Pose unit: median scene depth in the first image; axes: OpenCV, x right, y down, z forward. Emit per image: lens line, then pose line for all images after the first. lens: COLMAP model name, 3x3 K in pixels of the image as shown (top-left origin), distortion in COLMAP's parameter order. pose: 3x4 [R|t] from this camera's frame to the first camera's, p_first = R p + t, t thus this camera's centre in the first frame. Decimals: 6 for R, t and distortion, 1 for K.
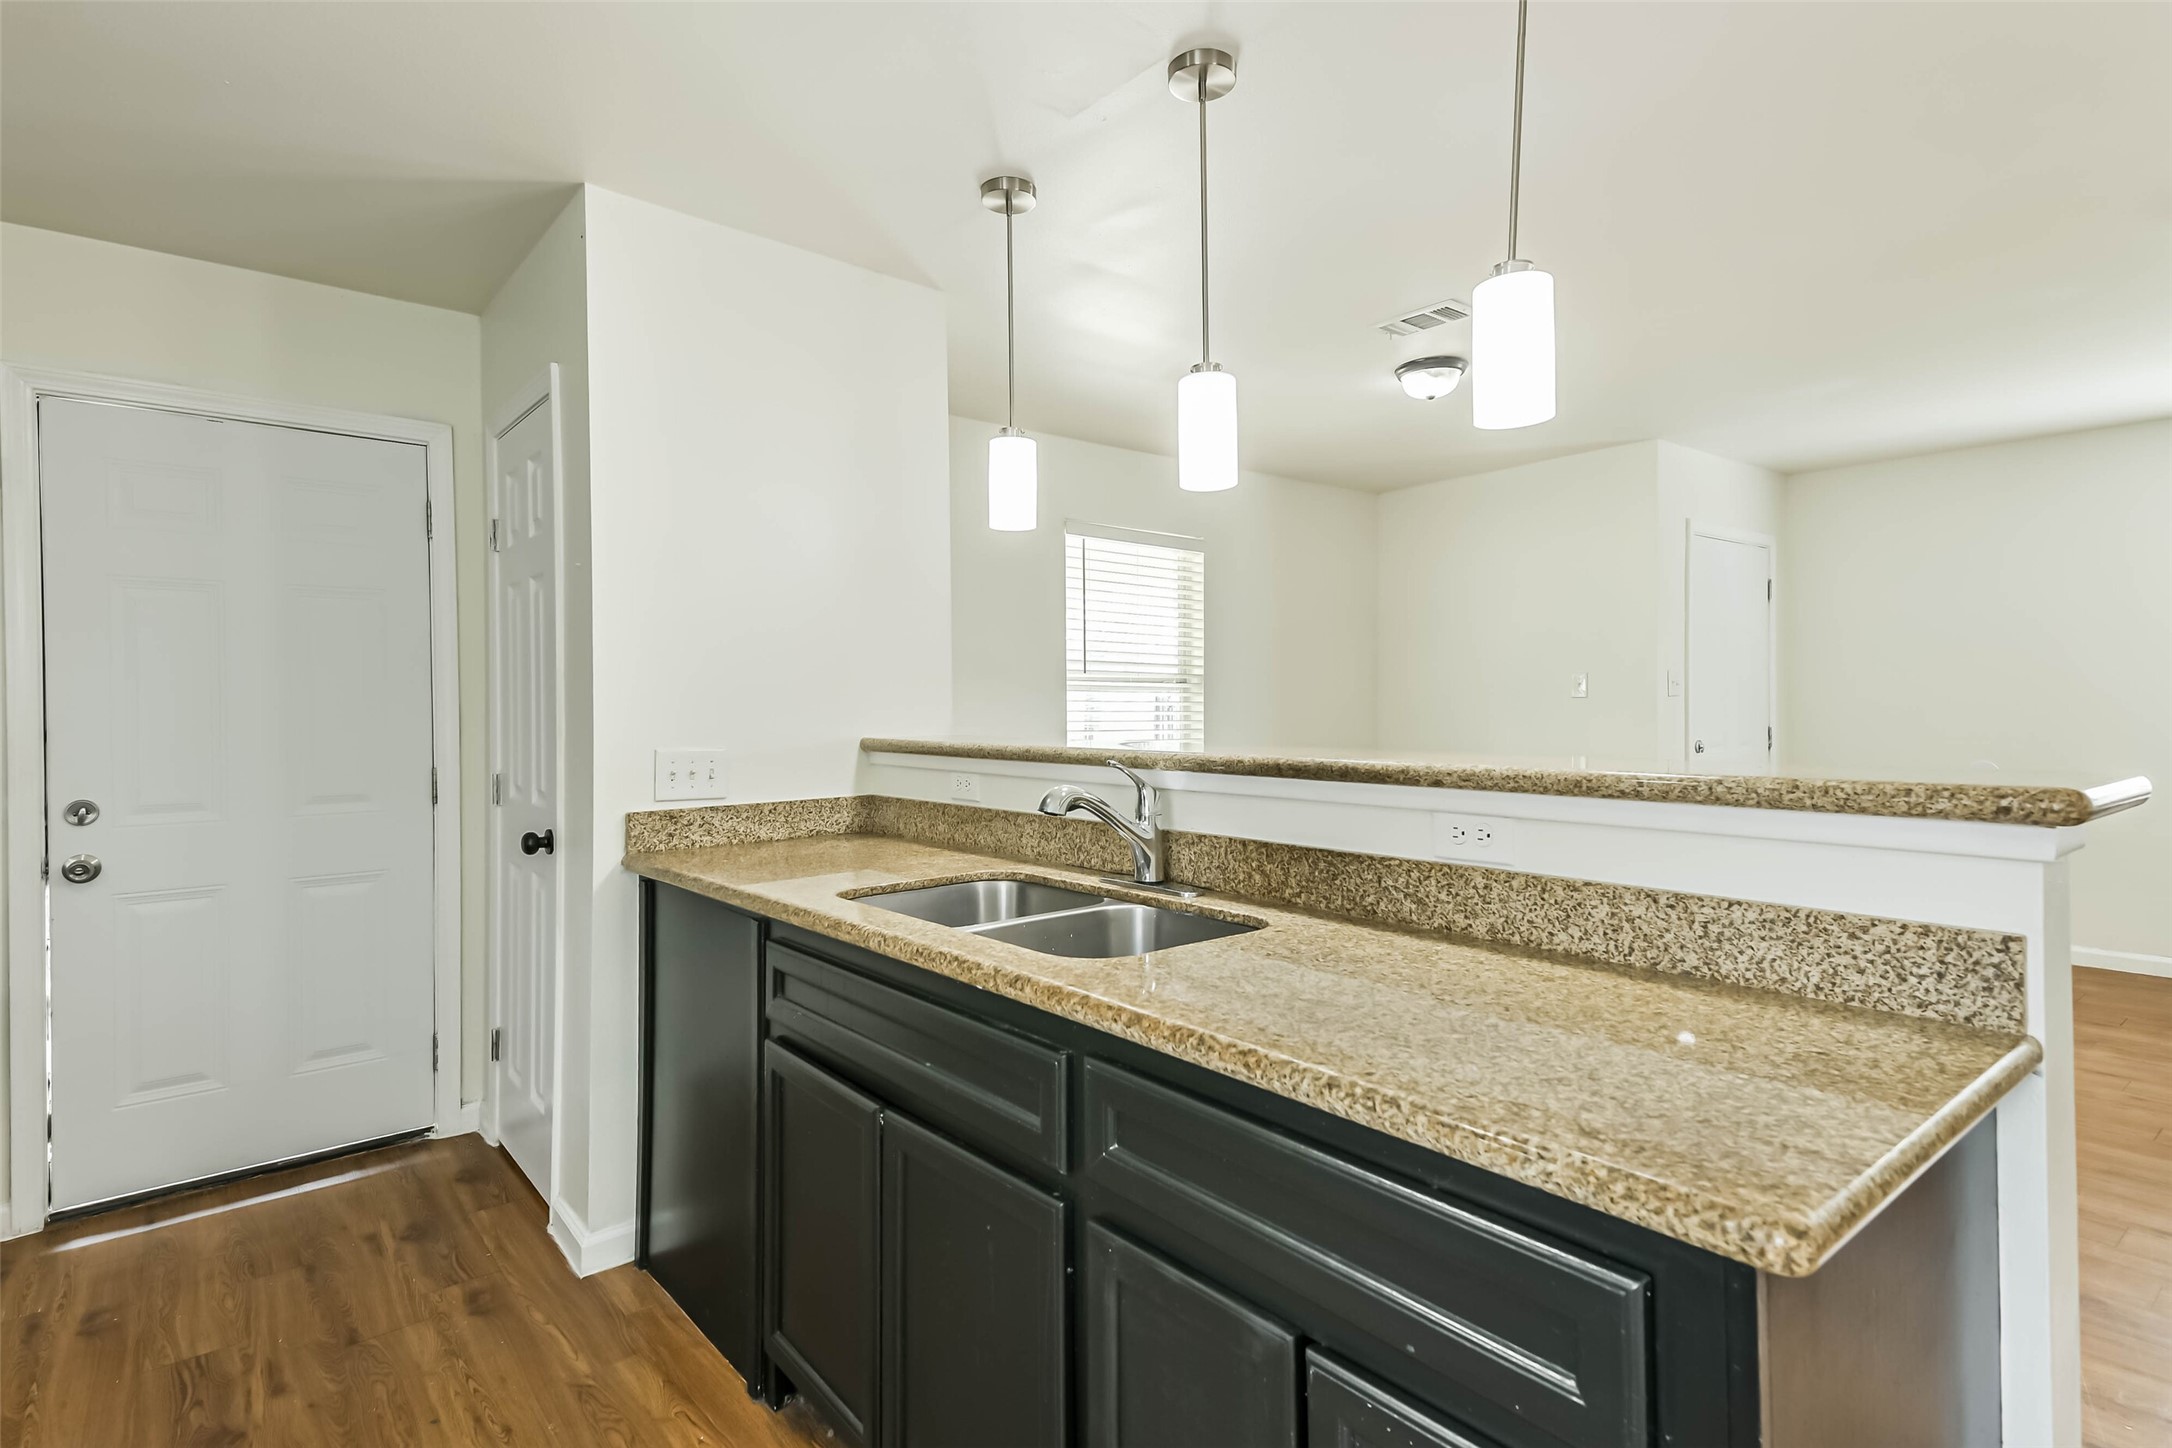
lens RADIAL K [[1072.7, 0, 1080.0], [0, 1072.7, 716.6], [0, 0, 1]] dist [0.085860, -0.038188]
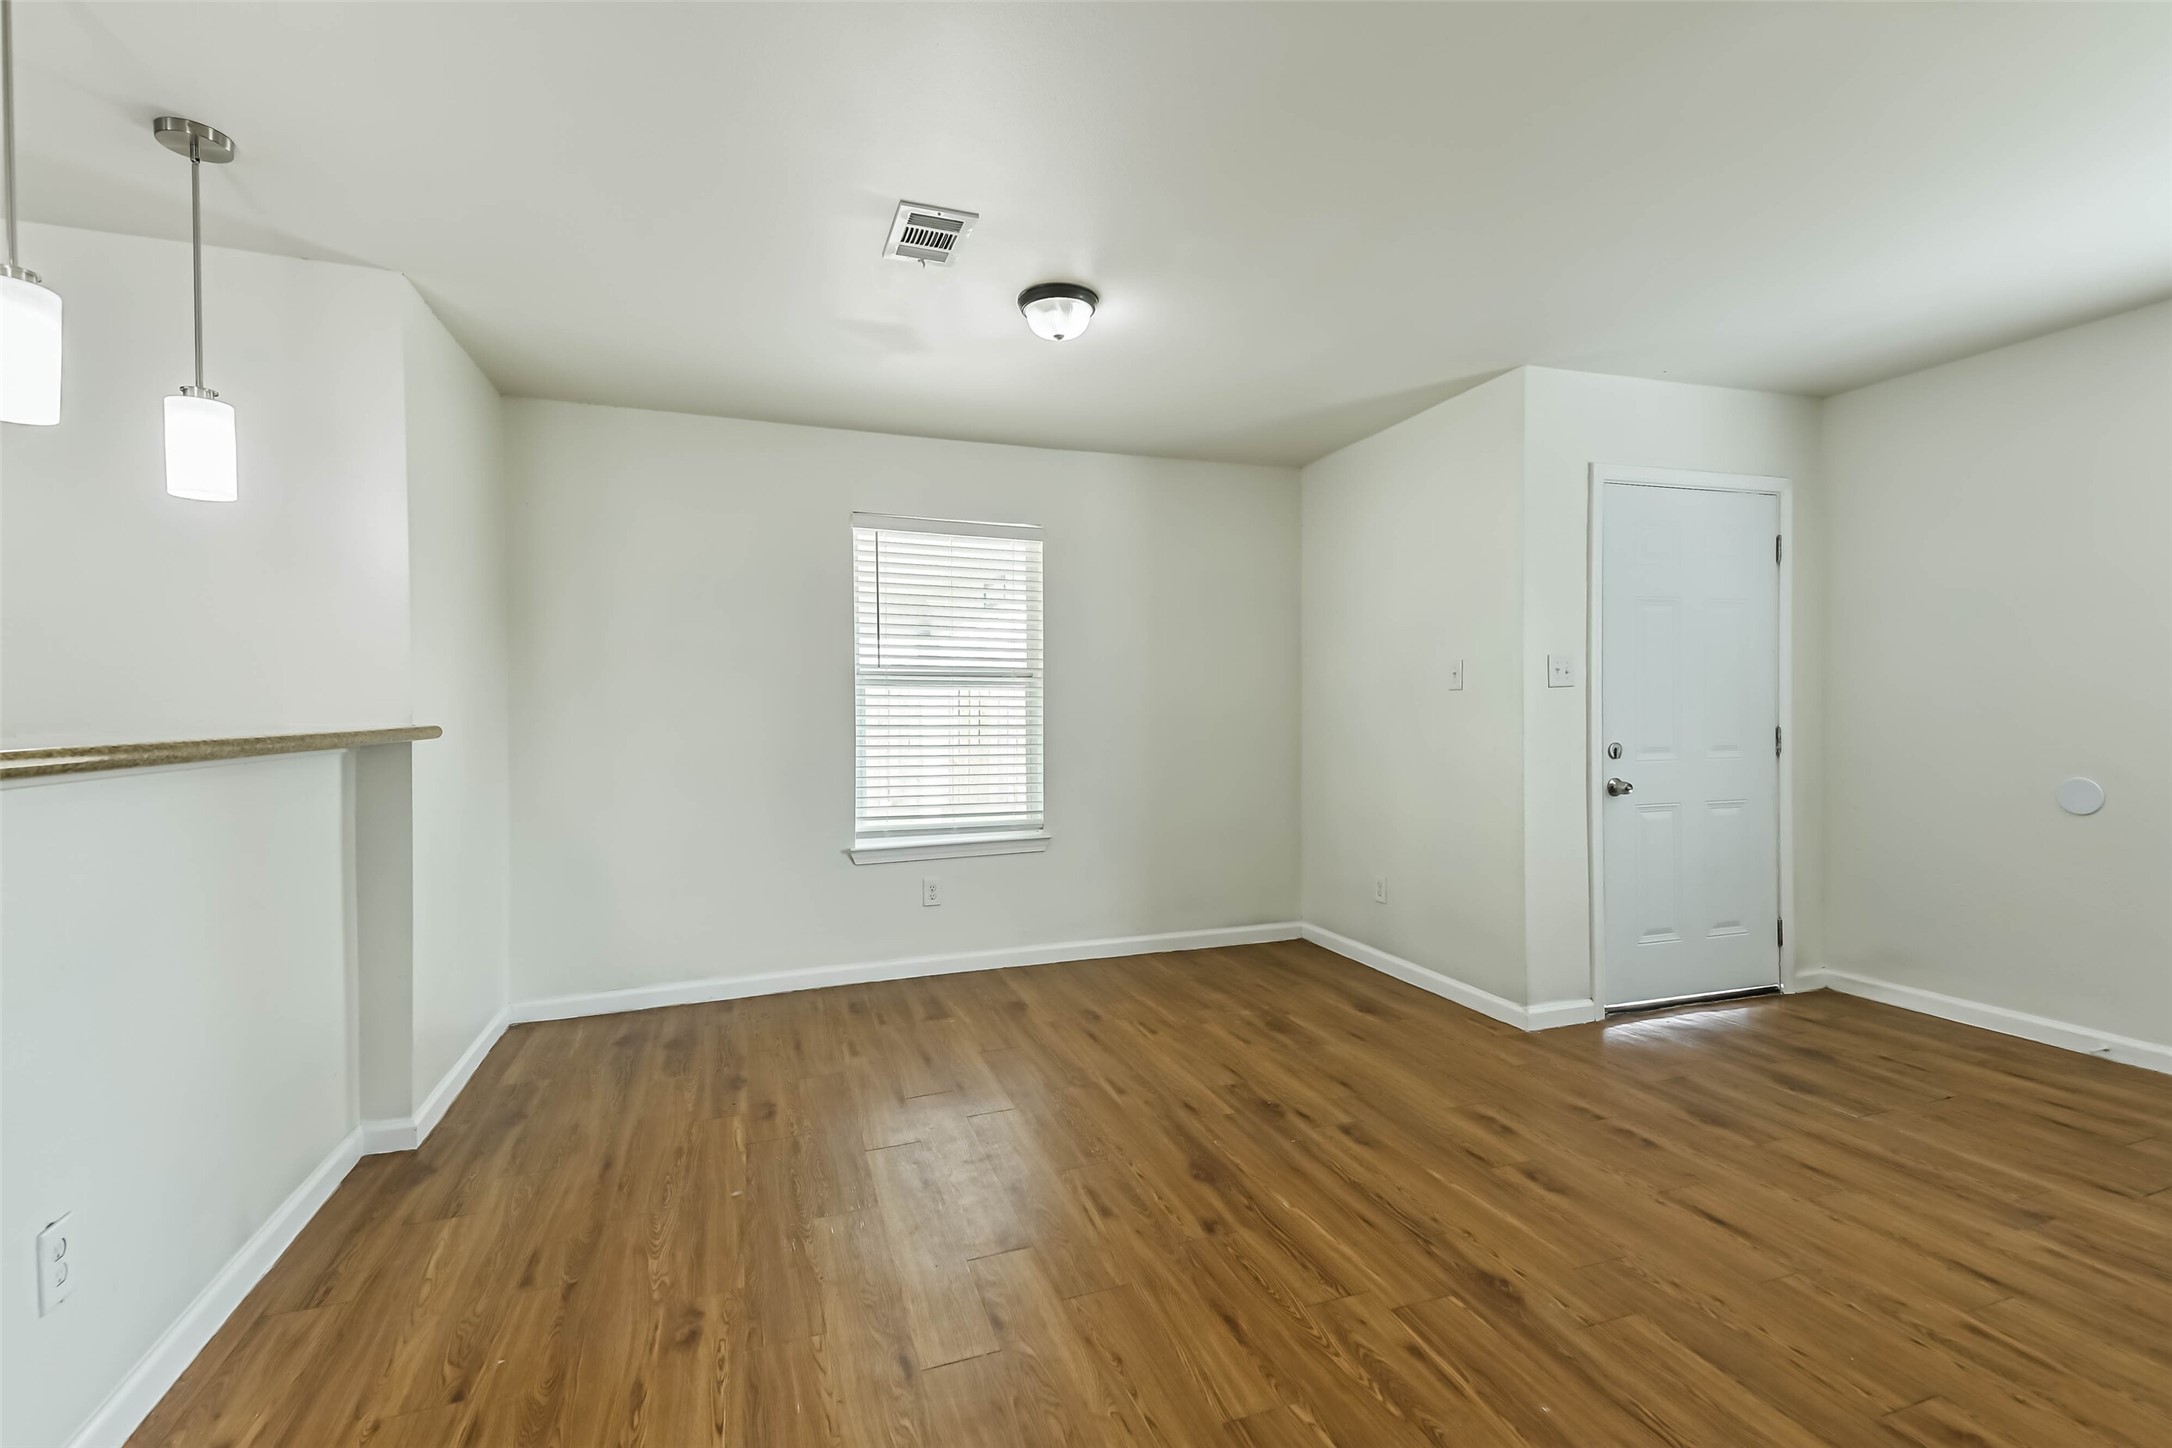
lens RADIAL K [[946.3, 0, 1095.6], [0, 946.3, 719.2], [0, 0, 1]] dist [0.091021, -0.038784]
pose [[0.946091, 0.001208, -0.323898, 1.165434], [-0.000504, 0.999997, 0.002256, 0.012057], [0.323900, -0.001971, 0.946089, 0.573440]]
